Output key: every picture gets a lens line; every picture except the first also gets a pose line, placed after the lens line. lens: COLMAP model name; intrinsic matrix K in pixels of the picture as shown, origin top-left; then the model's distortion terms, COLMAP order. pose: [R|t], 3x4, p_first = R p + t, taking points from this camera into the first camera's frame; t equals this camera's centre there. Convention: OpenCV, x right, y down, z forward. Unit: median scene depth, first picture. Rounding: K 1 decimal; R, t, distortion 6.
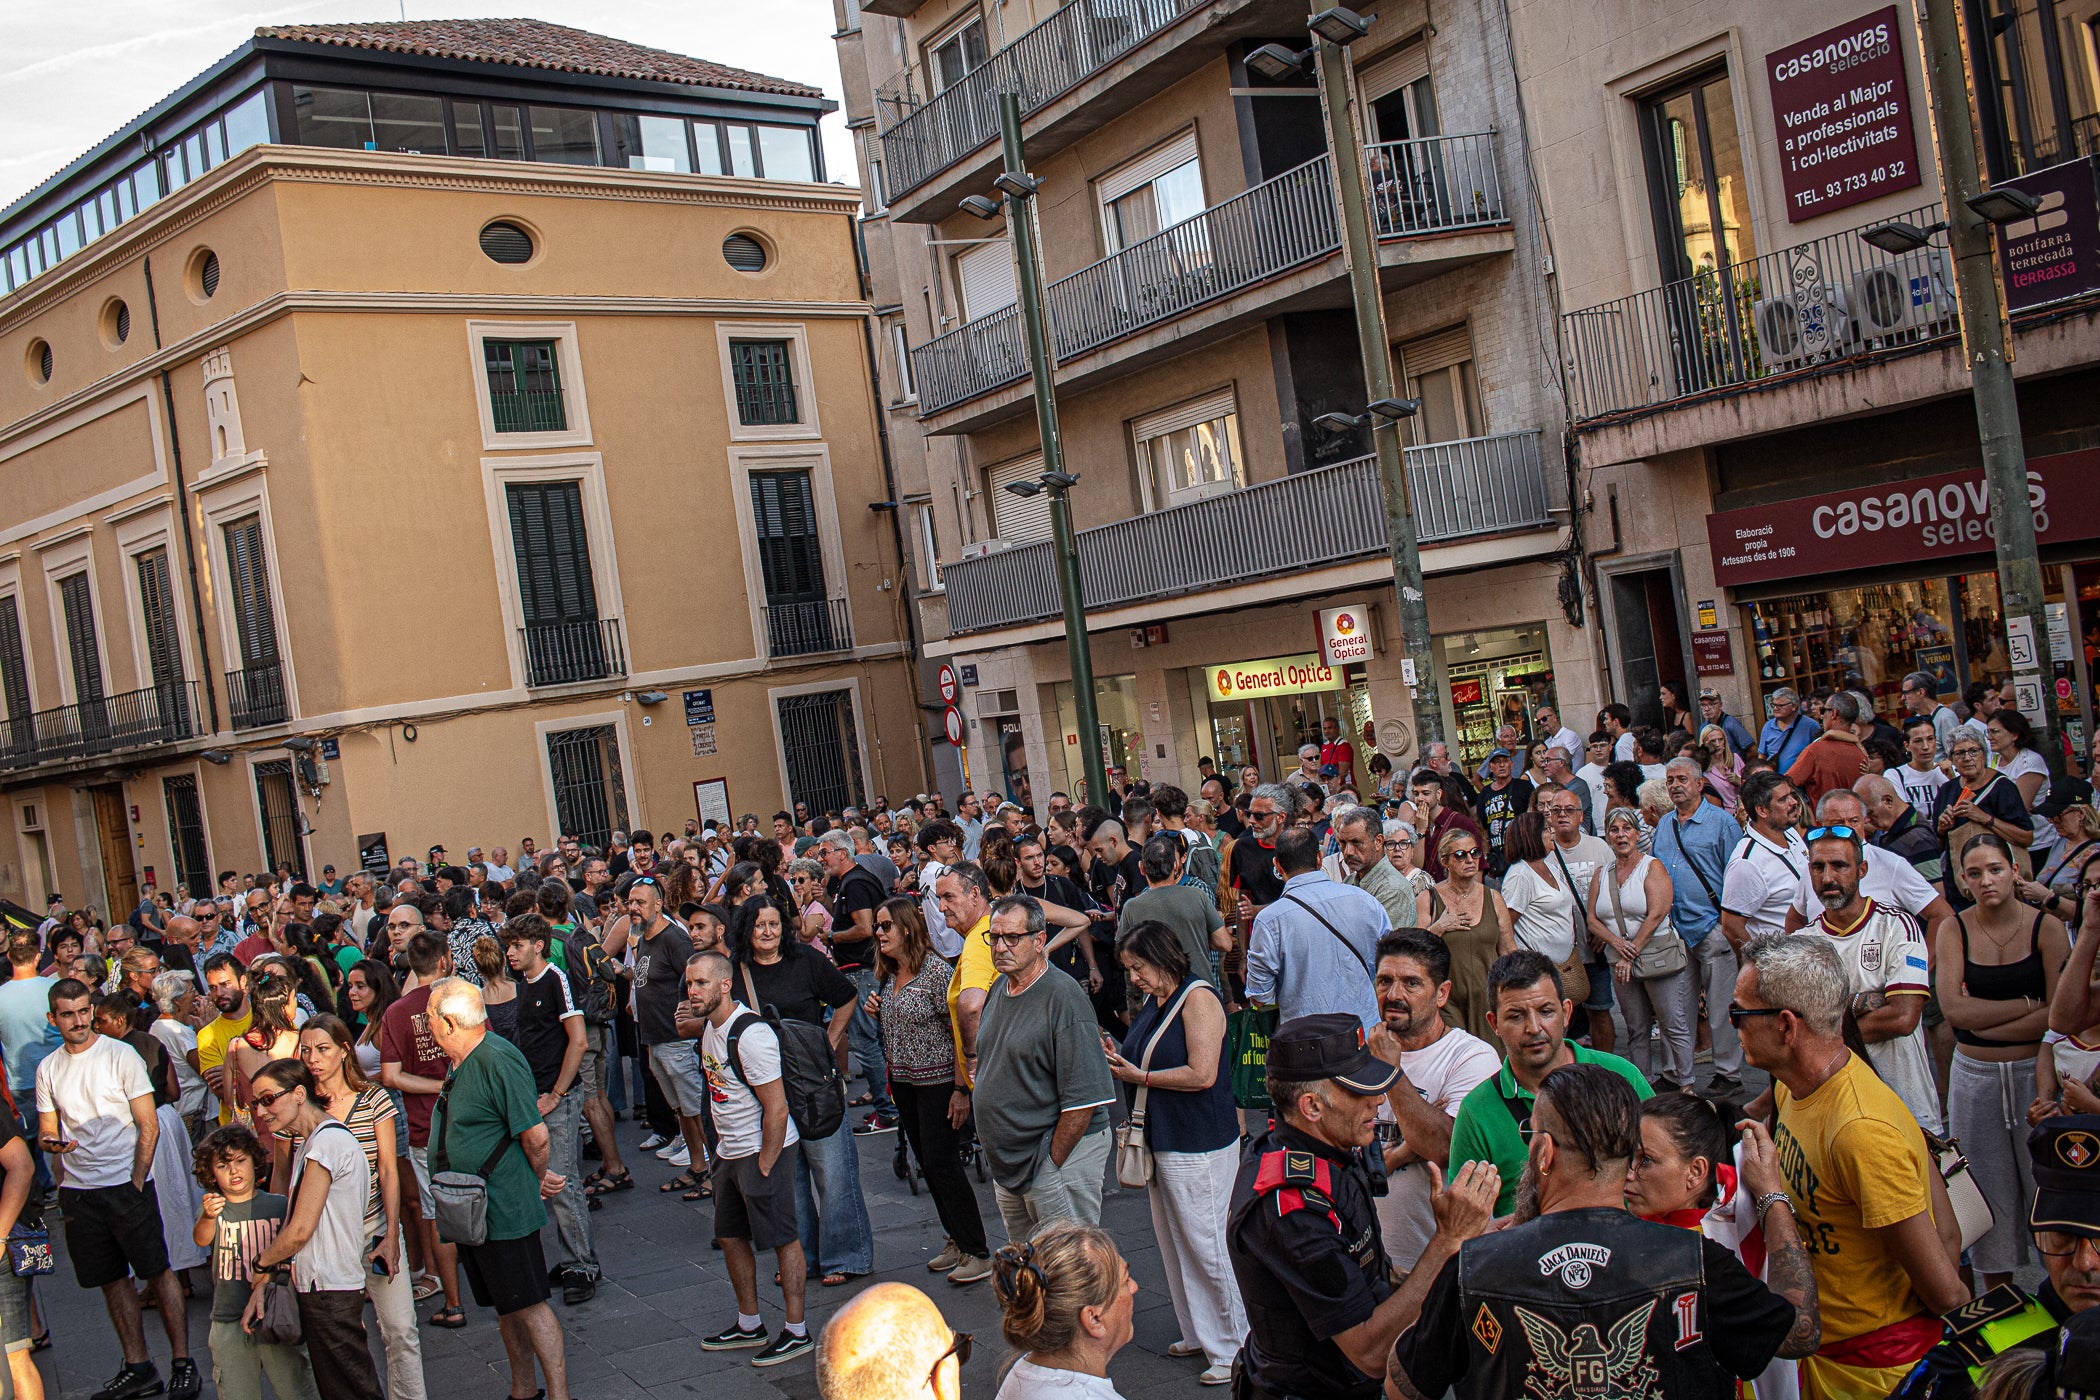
lens RADIAL K [[2337.8, 0, 1050.0], [0, 2337.8, 700.0], [0, 0, 1]] dist [-0.123315, 0.122403]
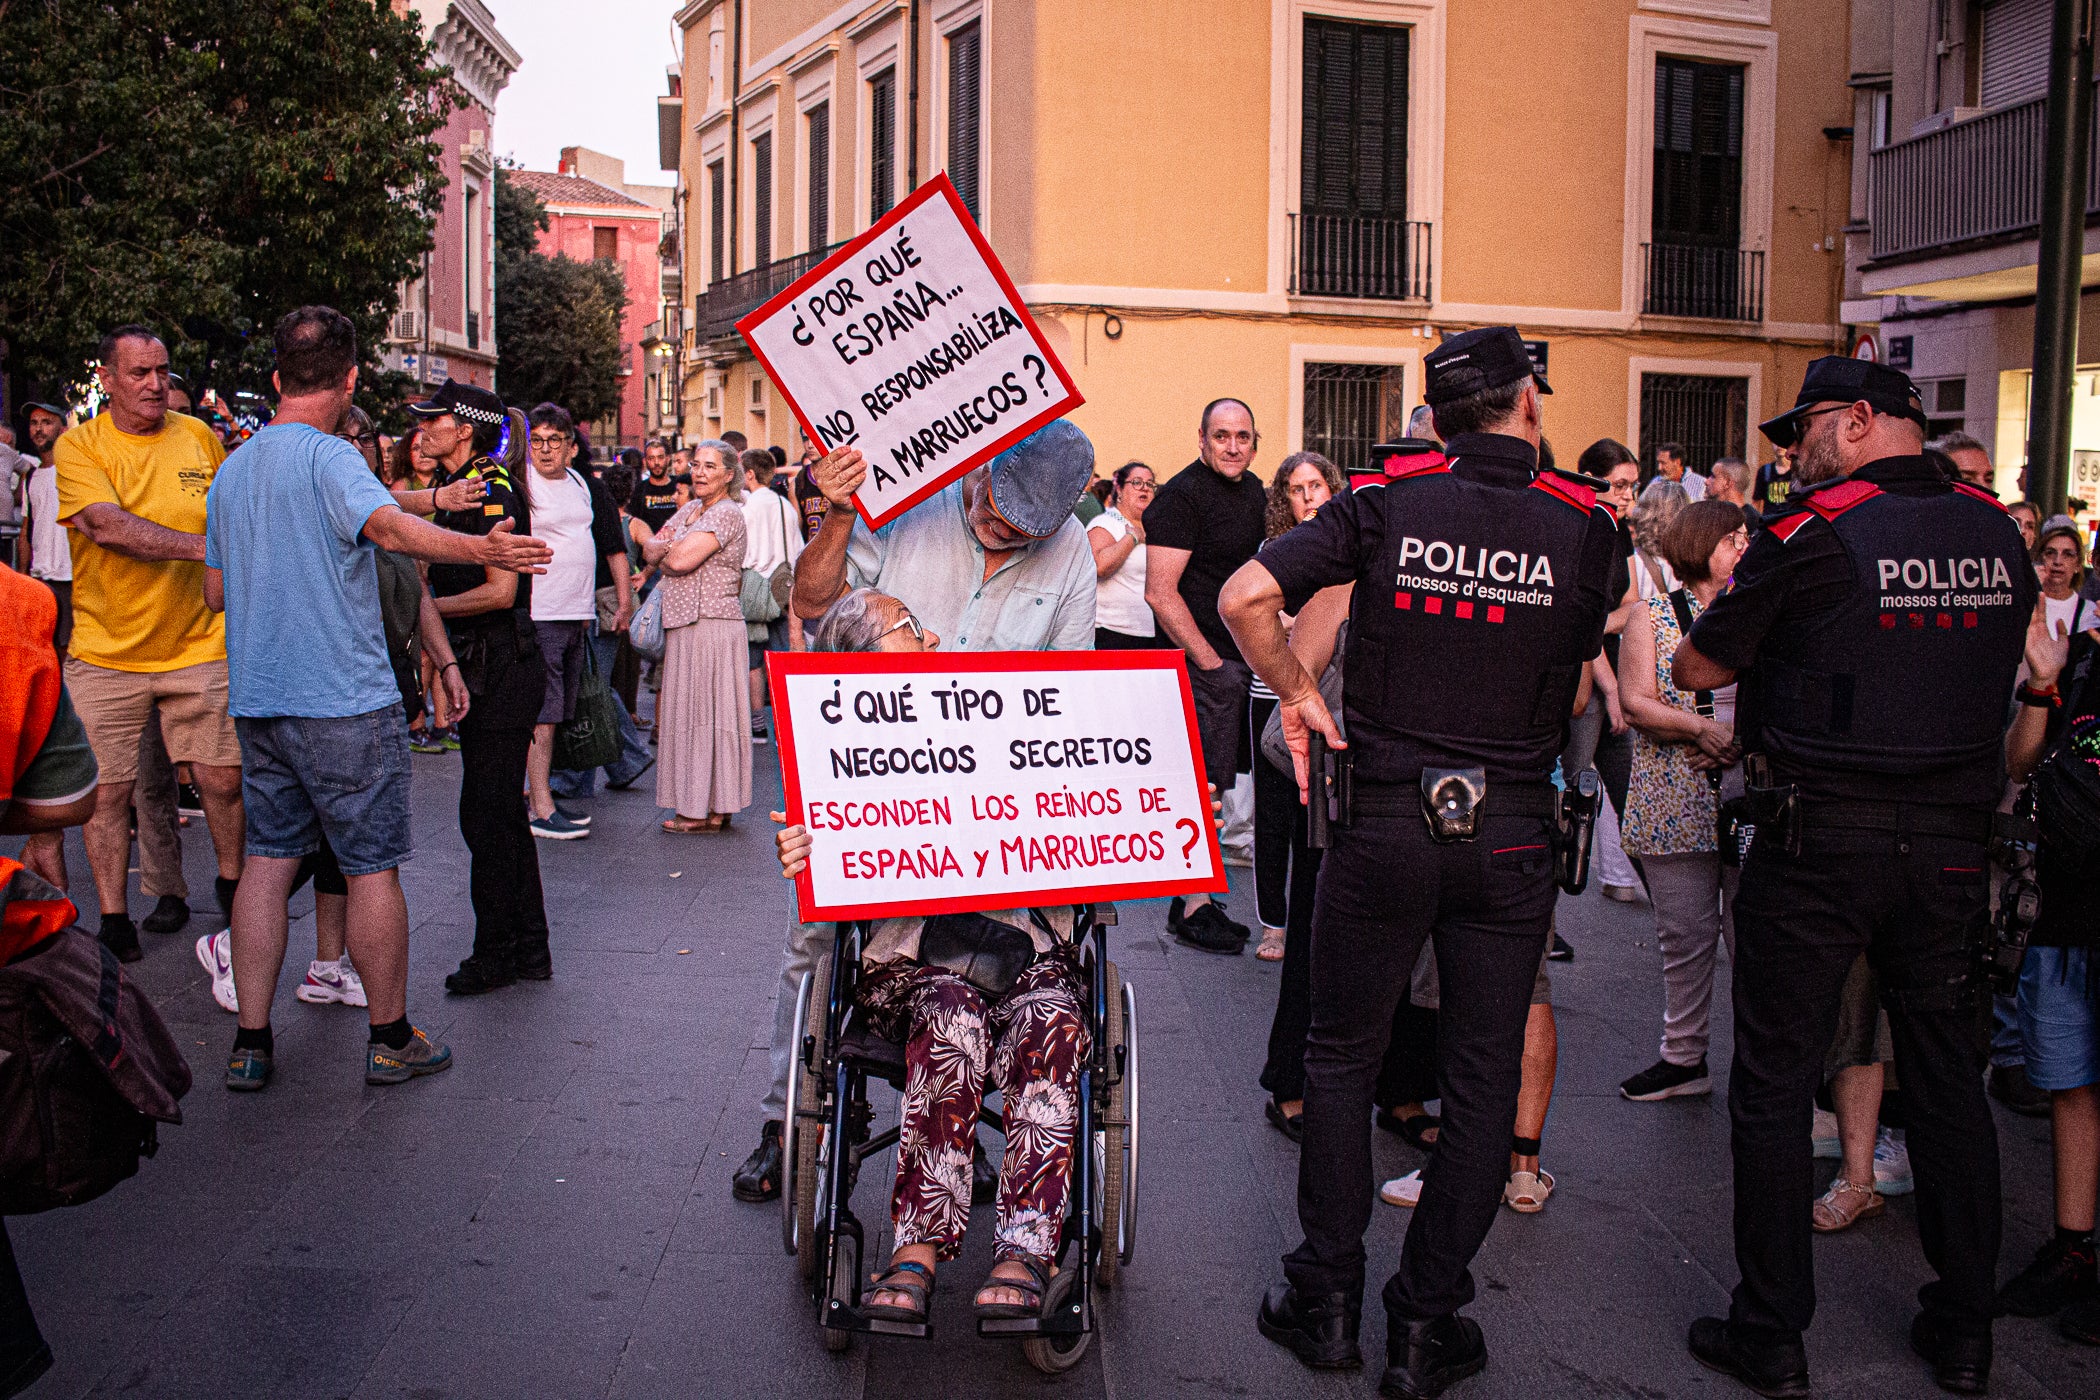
lens RADIAL K [[2337.8, 0, 1050.0], [0, 2337.8, 700.0], [0, 0, 1]] dist [-0.123315, 0.122403]
pose [[0.902342, 0.194673, -0.384553, 0.015346], [-0.149105, 0.978092, 0.145271, 0.023785], [0.404409, -0.073745, 0.911600, 0.280025]]
